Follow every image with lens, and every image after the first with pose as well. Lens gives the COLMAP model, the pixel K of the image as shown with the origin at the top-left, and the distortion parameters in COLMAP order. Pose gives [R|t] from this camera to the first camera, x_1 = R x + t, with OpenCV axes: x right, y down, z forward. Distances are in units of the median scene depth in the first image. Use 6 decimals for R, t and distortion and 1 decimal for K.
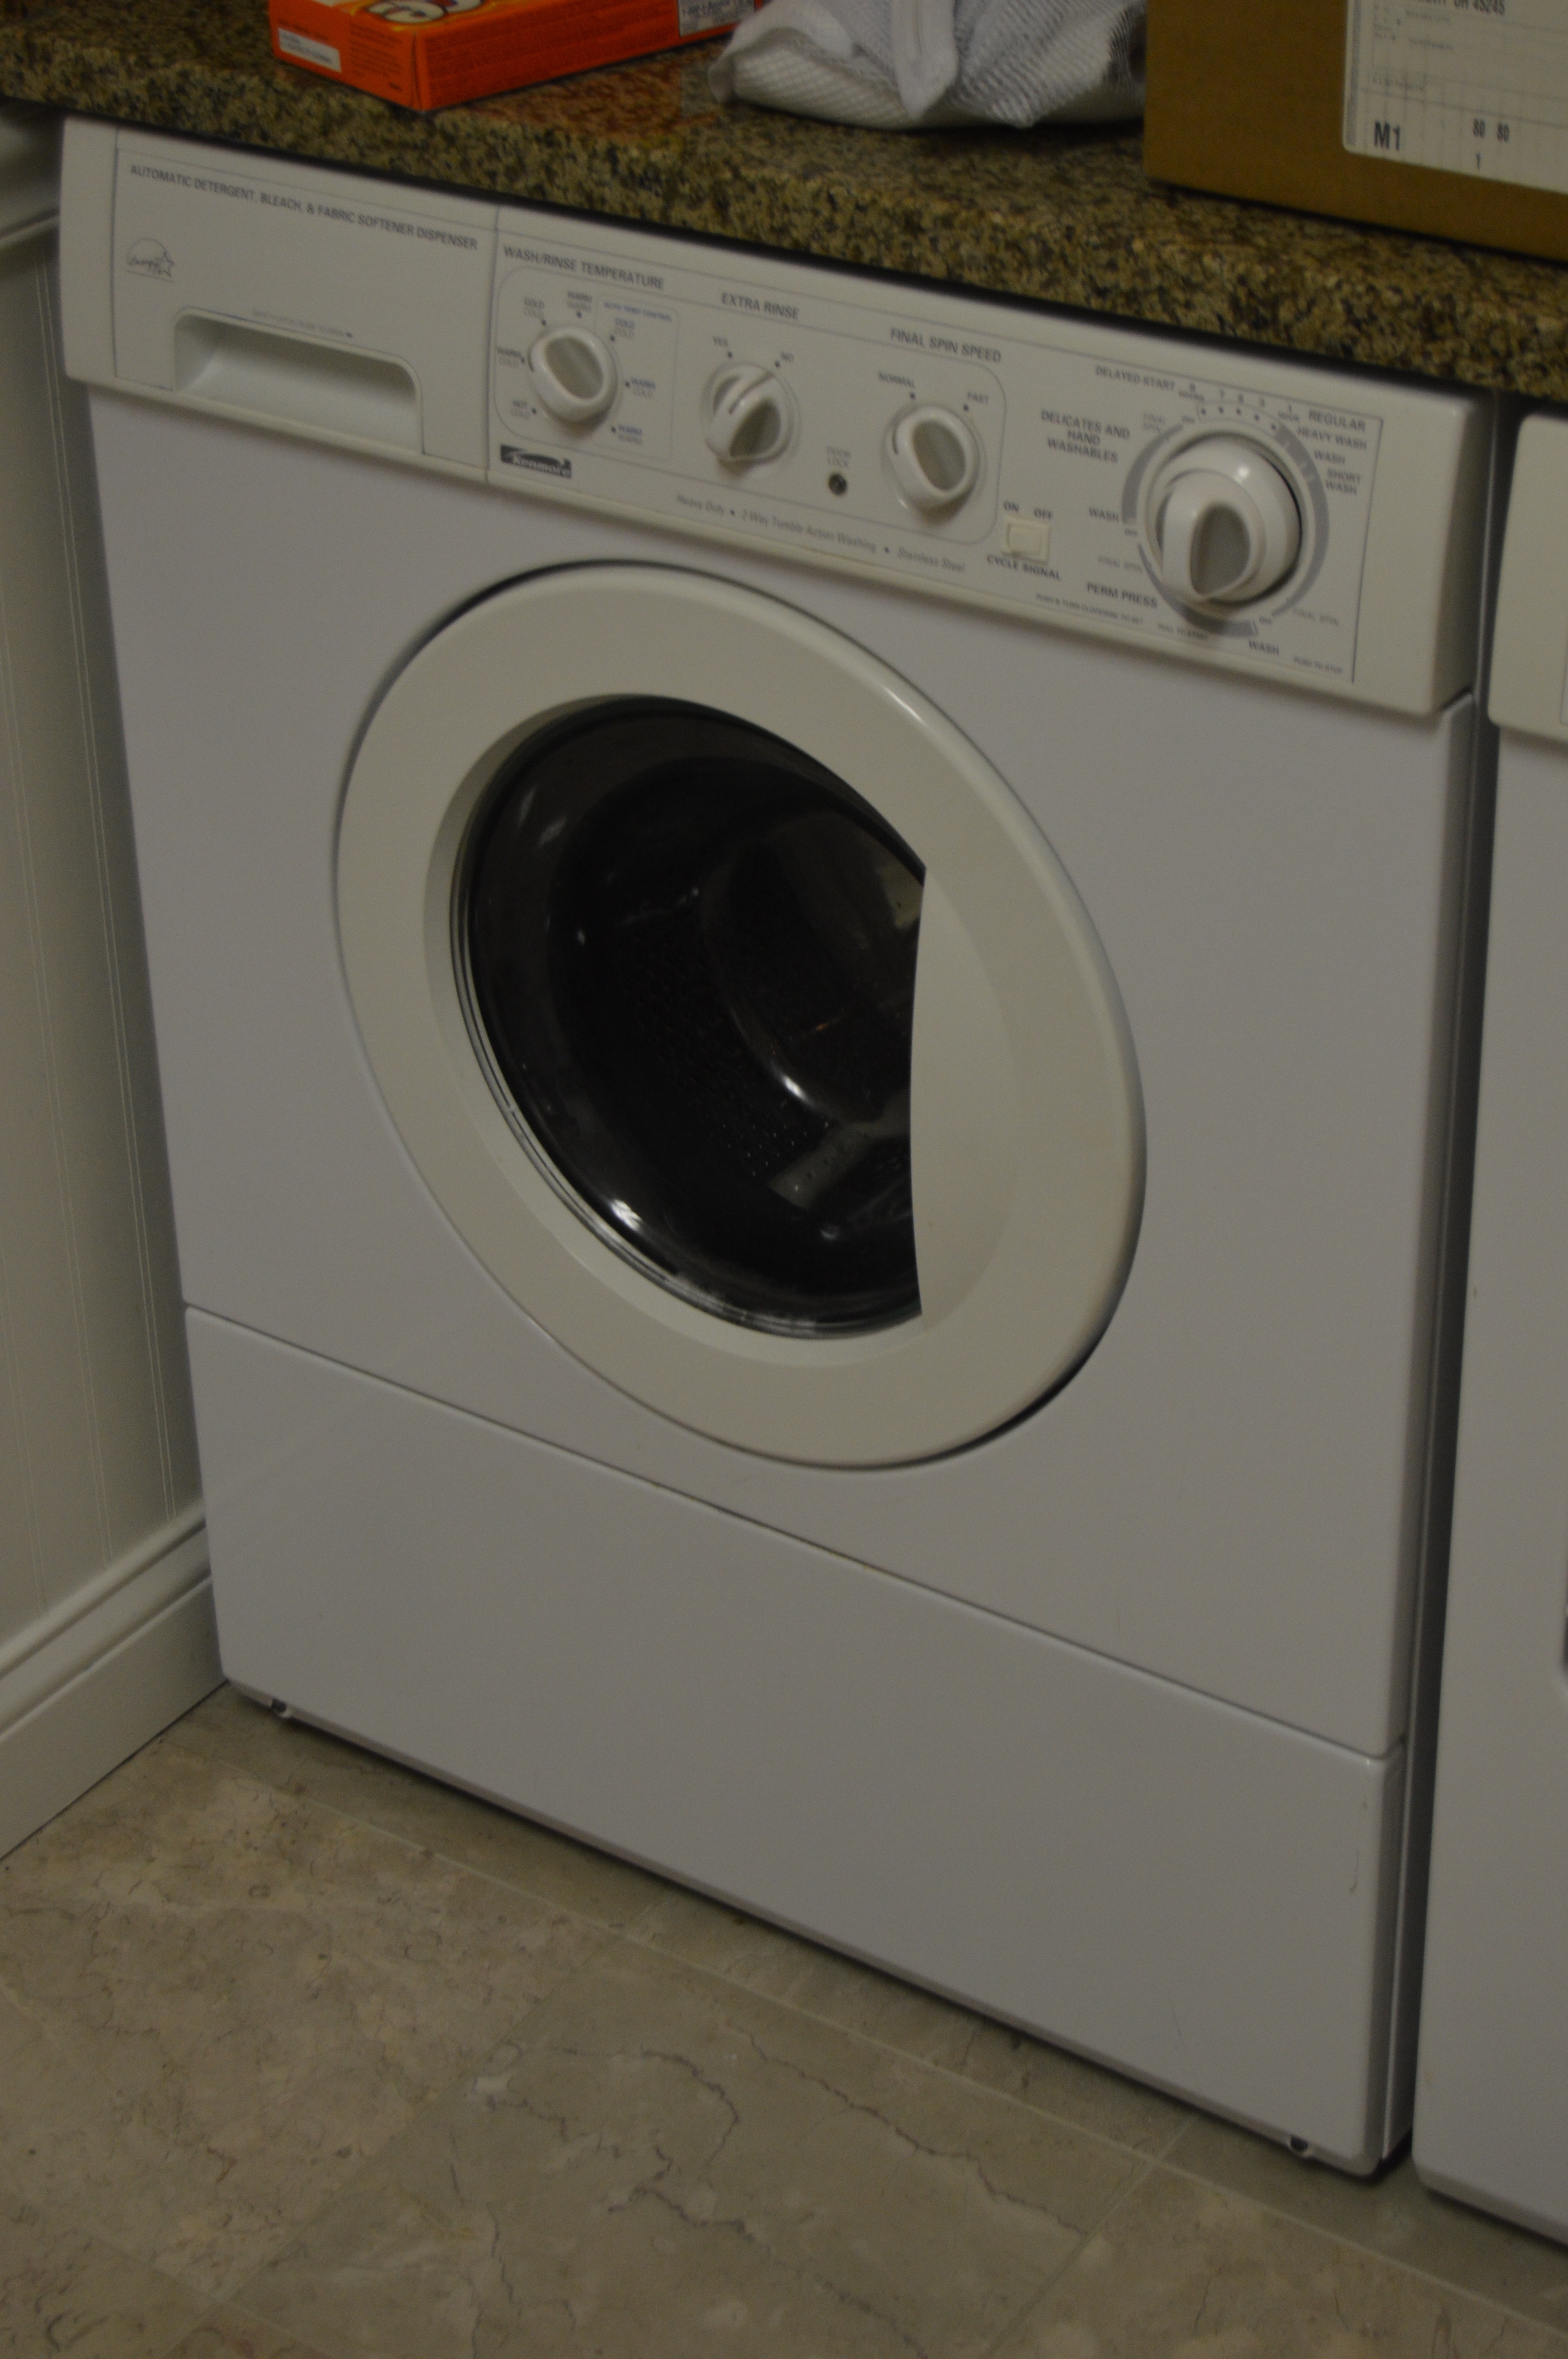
lens RADIAL K [[4407.1, 0, 784.0], [0, 4407.1, 1179.5], [0, 0, 1]] dist [-0.037240, -0.040510]
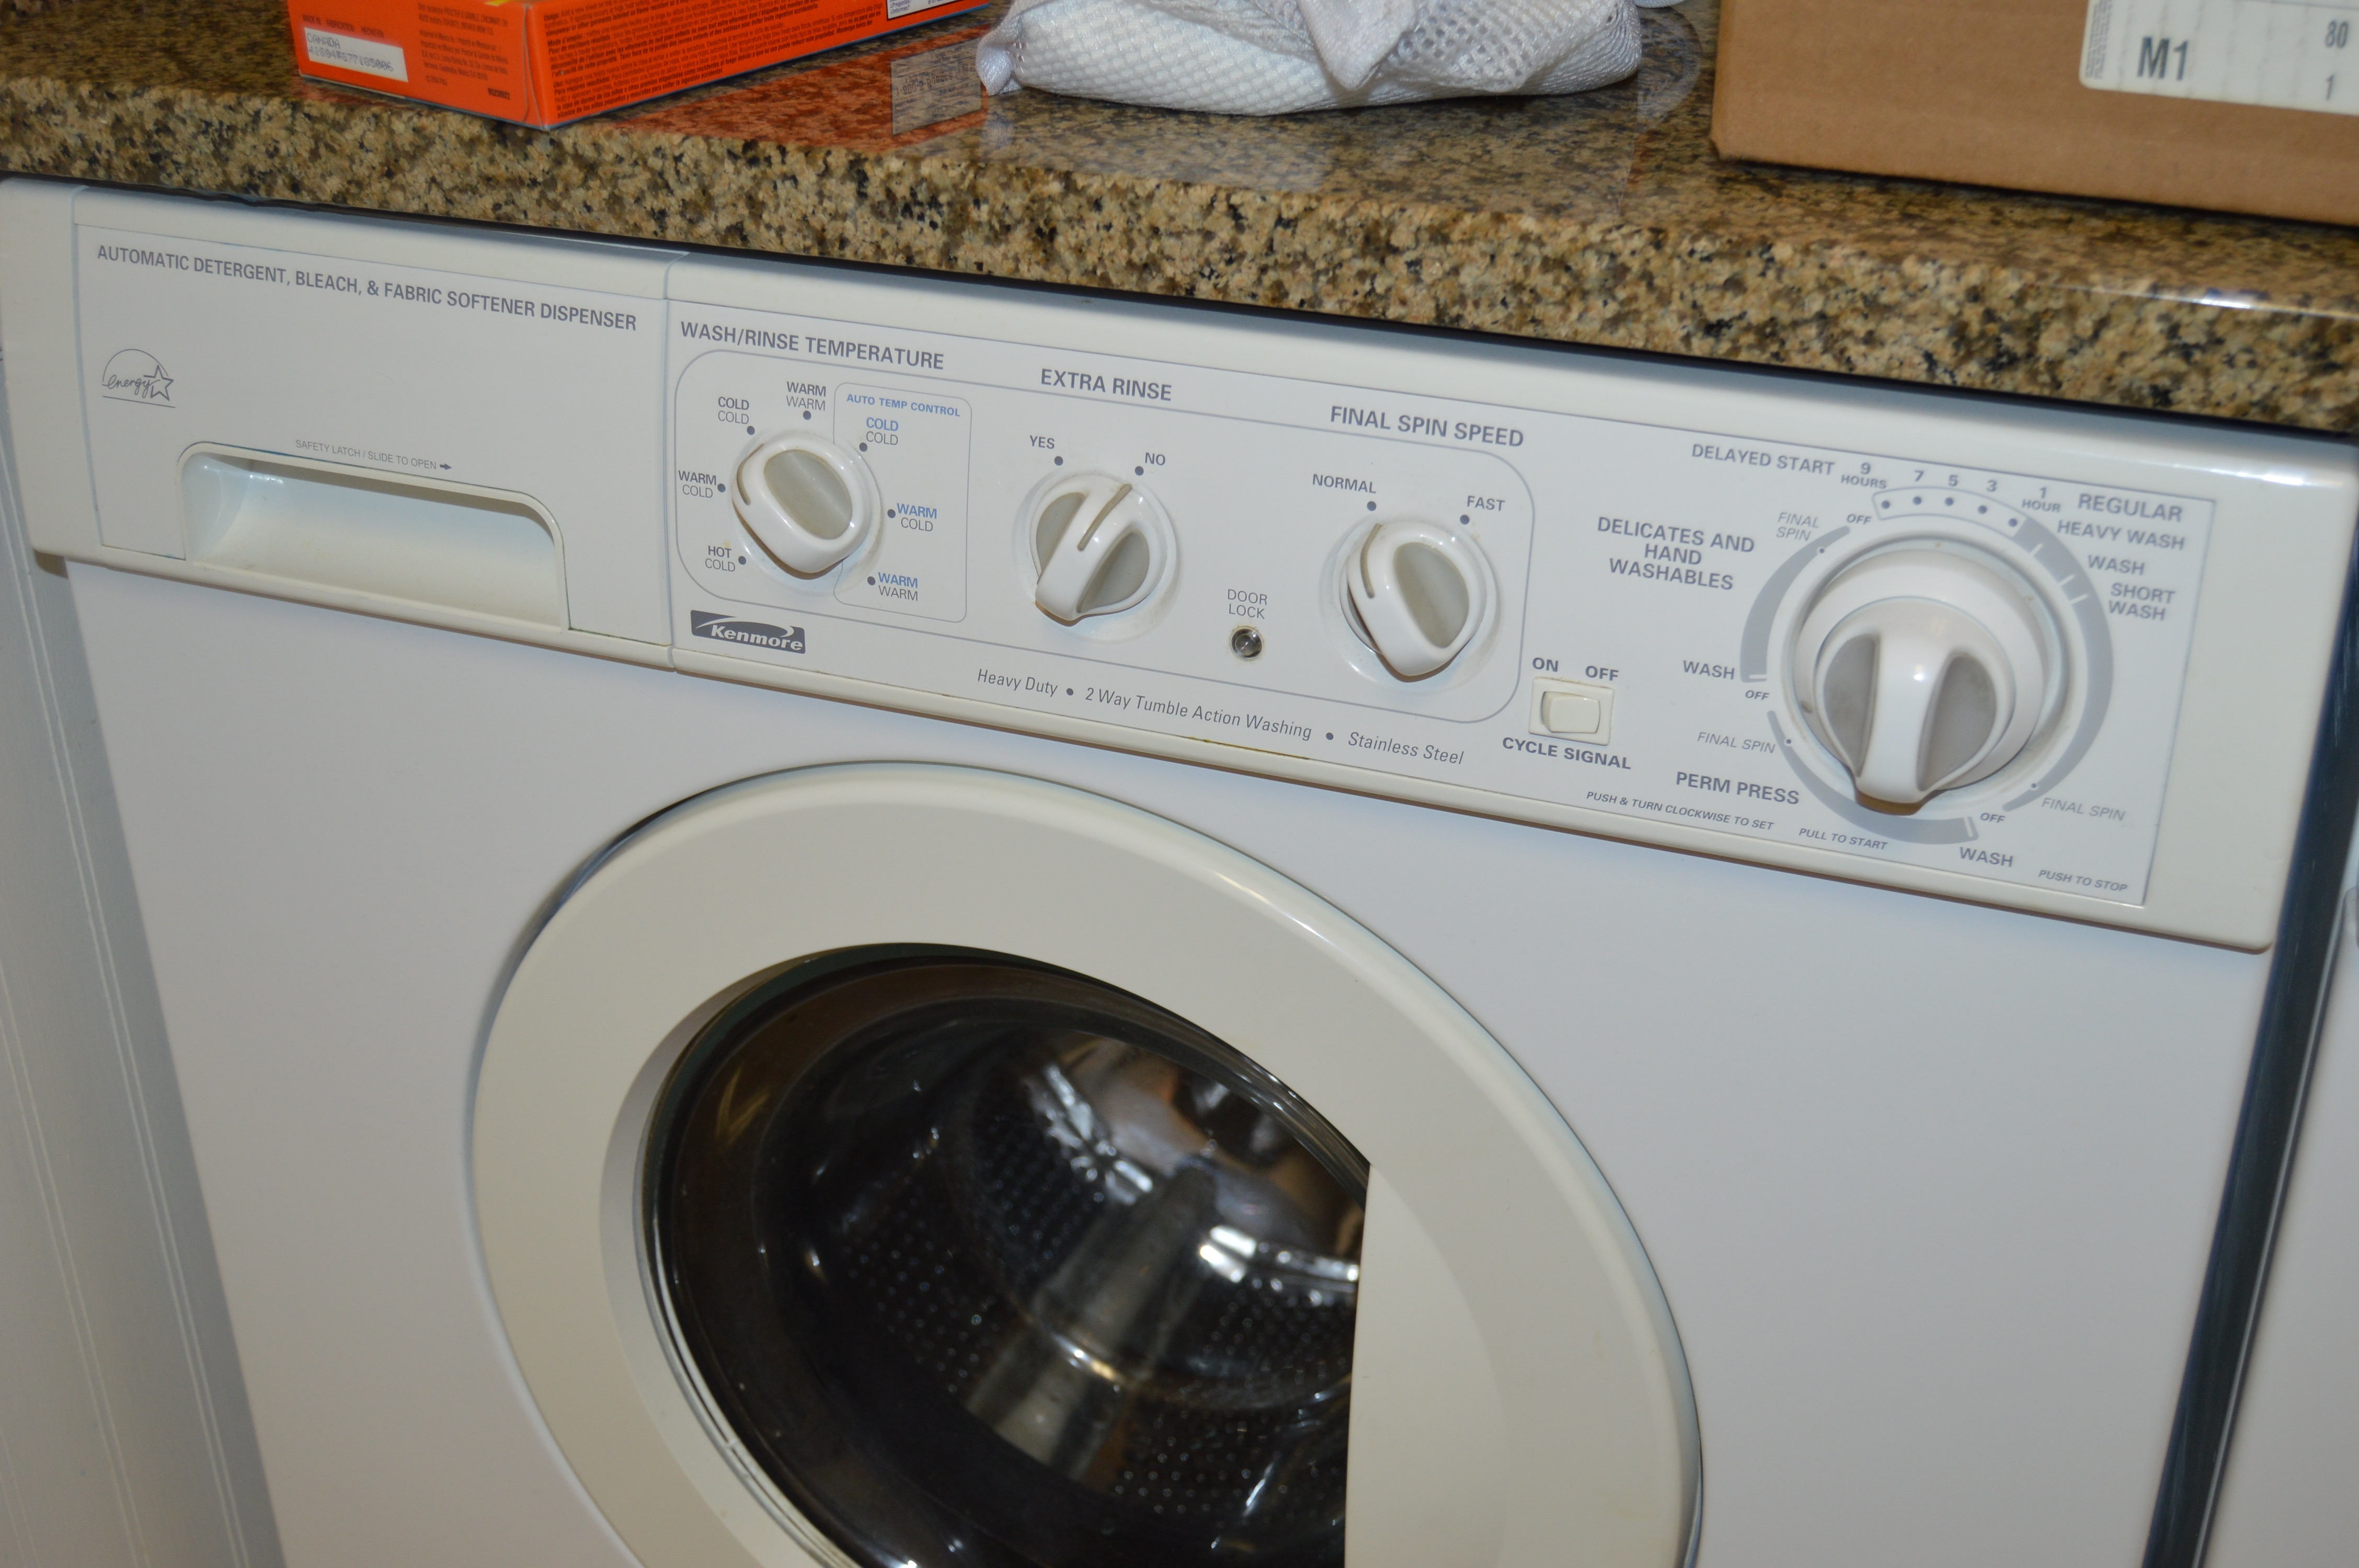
lens RADIAL K [[2690.9, 0, 1179.5], [0, 2690.9, 784.0], [0, 0, 1]] dist [-0.057073, 0.003264]
pose [[0.974076, -0.092216, 0.206573, -0.084433], [0.101846, 0.994132, -0.036460, -0.124797], [-0.201998, 0.056553, 0.977752, 0.615419]]
